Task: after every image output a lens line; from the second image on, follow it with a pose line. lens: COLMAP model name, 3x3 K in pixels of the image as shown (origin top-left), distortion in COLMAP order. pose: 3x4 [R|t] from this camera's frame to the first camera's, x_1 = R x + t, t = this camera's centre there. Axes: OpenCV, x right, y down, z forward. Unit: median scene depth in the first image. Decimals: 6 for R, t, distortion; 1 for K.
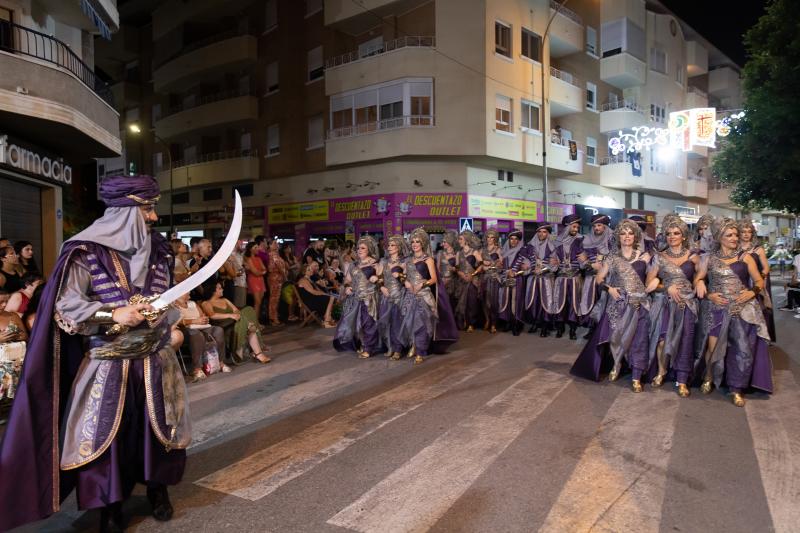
lens RADIAL K [[533.6, 0, 400.0], [0, 533.6, 266.5], [0, 0, 1]] dist [0.011964, -0.002662]
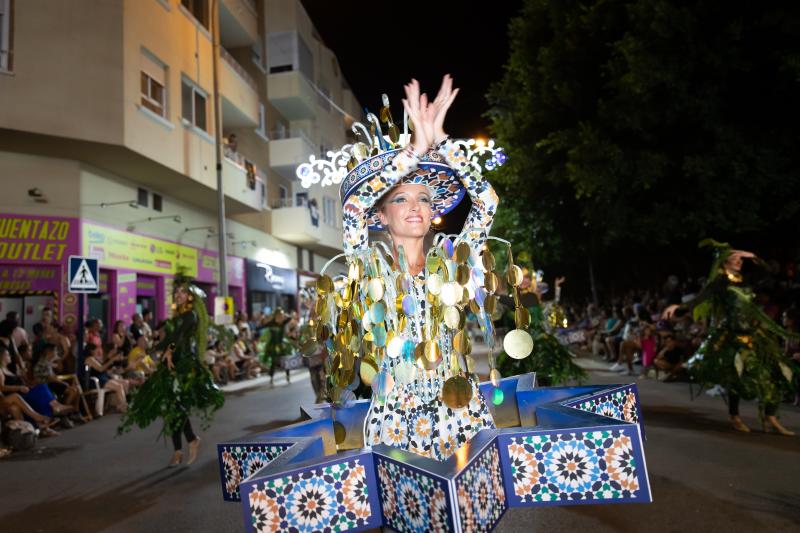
lens RADIAL K [[564.0, 0, 366.0], [0, 564.0, 250.8], [0, 0, 1]] dist [0.003180, -0.000499]
pose [[0.809162, 0.039180, 0.586277, 0.029103], [0.063798, 0.986017, -0.153946, -0.003722], [-0.584111, 0.161971, 0.795349, 0.395004]]
